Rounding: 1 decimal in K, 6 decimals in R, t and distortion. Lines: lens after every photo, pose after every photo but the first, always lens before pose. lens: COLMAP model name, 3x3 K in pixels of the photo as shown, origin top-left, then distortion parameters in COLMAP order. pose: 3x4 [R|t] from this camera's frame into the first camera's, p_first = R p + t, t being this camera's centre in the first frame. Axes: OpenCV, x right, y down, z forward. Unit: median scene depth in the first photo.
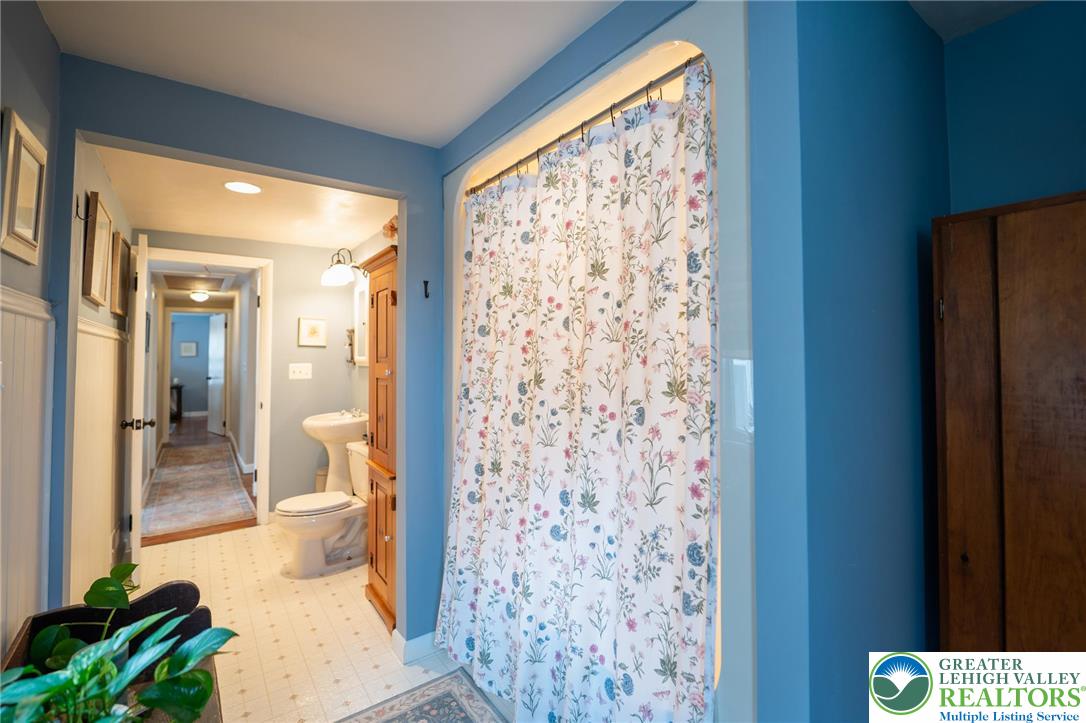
lens RADIAL K [[480.6, 0, 541.7], [0, 480.6, 342.0], [0, 0, 1]] dist [-0.001739, -0.000204]
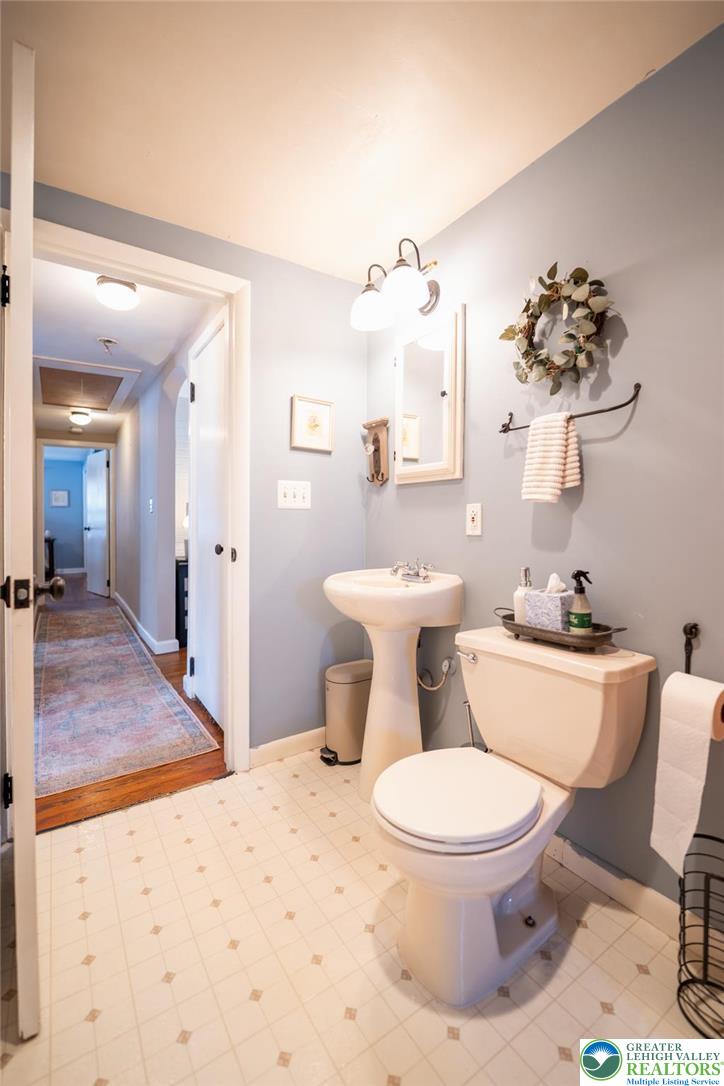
lens RADIAL K [[464.0, 0, 364.9], [0, 464.0, 525.0], [0, 0, 1]] dist [-0.008717, -0.000425]
pose [[0.999323, 0.007946, -0.035912, -0.294666], [-0.006492, 0.999161, 0.040427, 0.054251], [0.036203, -0.040167, 0.998537, 0.343527]]
